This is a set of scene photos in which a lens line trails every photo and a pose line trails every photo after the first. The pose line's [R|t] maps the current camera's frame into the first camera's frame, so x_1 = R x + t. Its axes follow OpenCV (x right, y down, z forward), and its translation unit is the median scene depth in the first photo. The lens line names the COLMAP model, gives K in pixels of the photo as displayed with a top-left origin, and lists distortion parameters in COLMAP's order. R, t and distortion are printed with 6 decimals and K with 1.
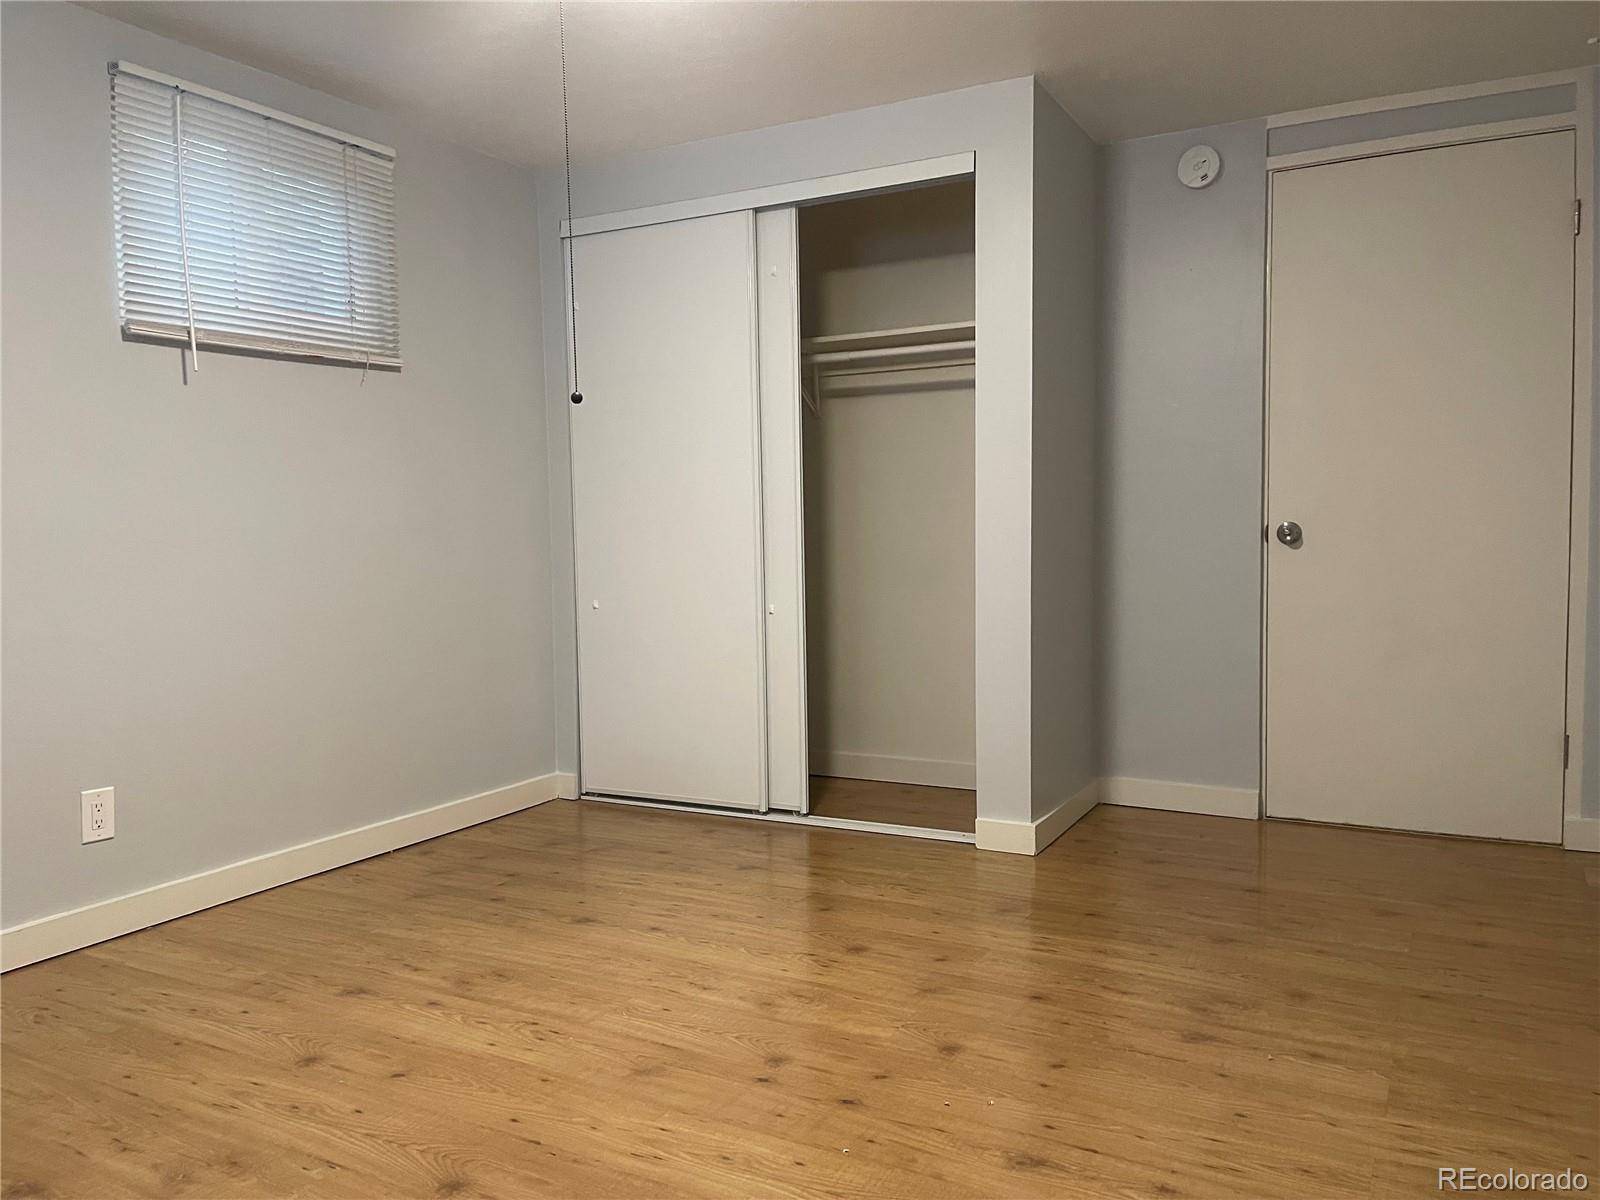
lens RADIAL K [[1216.0, 0, 797.5], [0, 1216.0, 592.9], [0, 0, 1]] dist [0.008601, -0.006567]
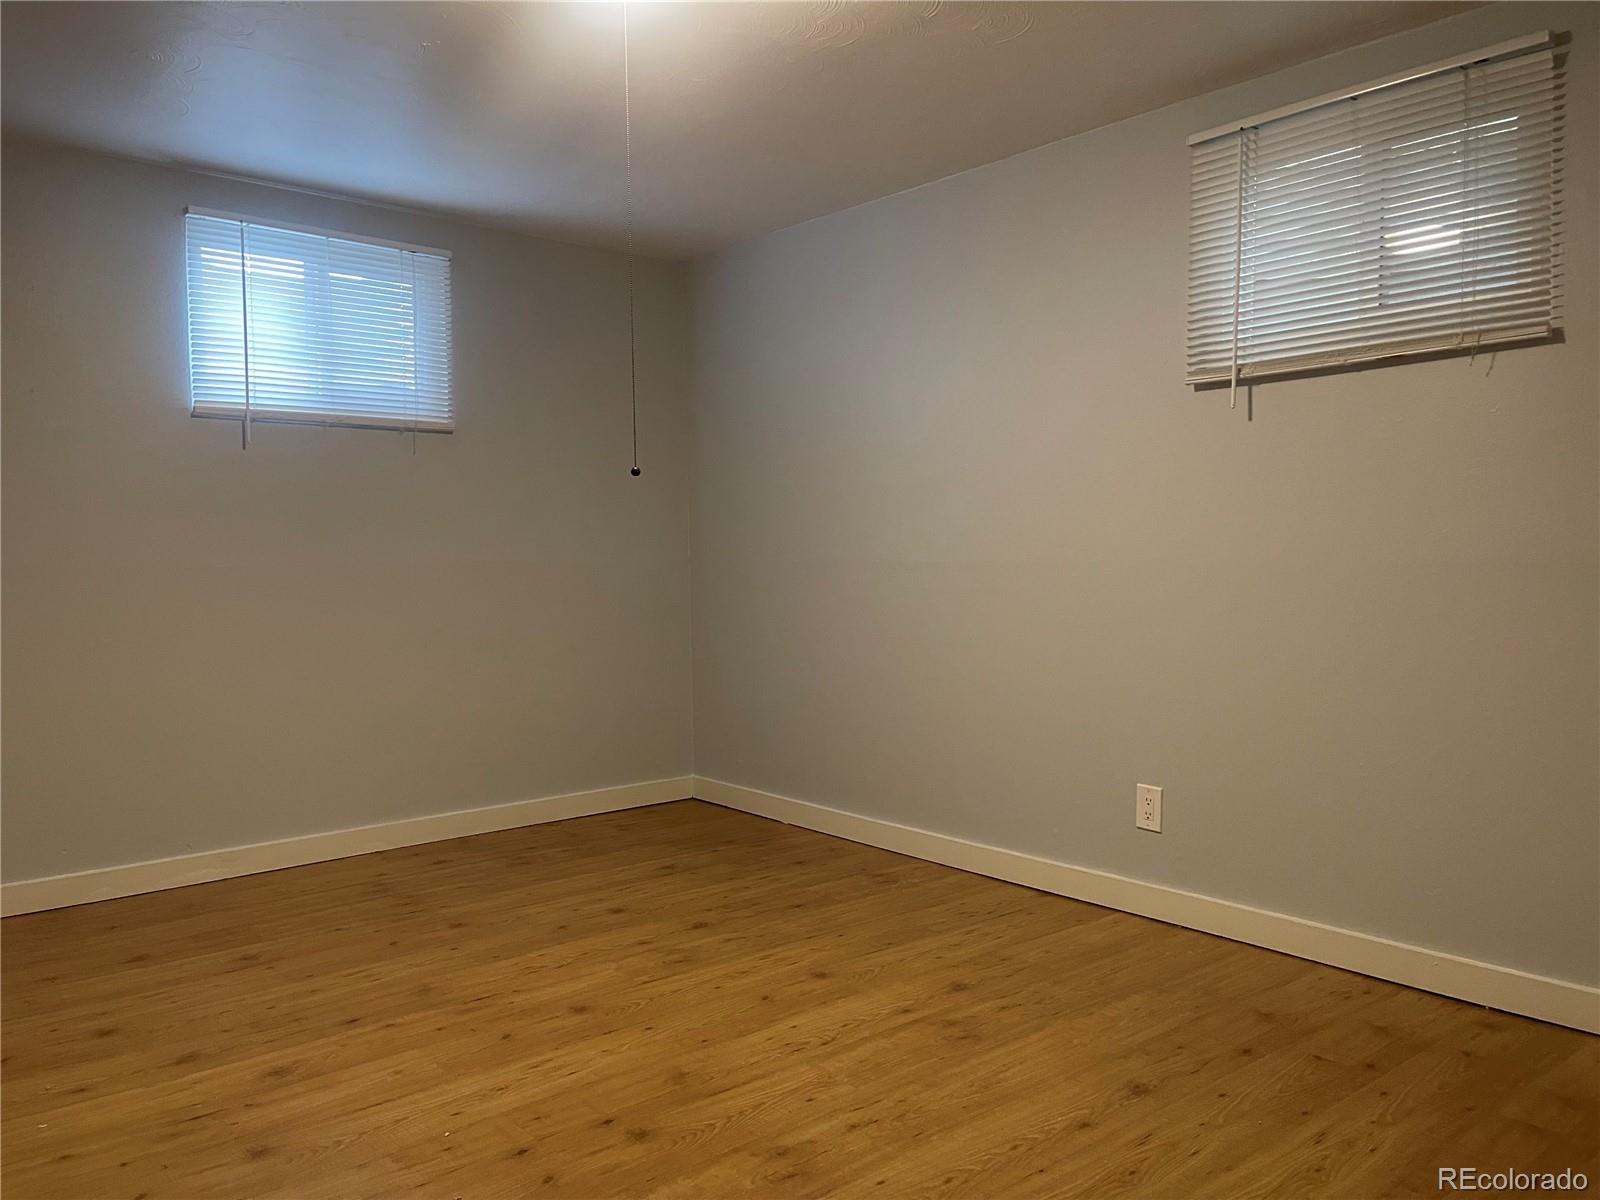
lens RADIAL K [[1216.0, 0, 797.9], [0, 1216.0, 607.5], [0, 0, 1]] dist [0.008601, -0.006567]
pose [[-0.348474, 0.061794, -0.935279, 0.638014], [-0.048862, 0.995270, 0.083963, -0.092128], [0.936044, 0.074959, -0.343806, 1.111038]]
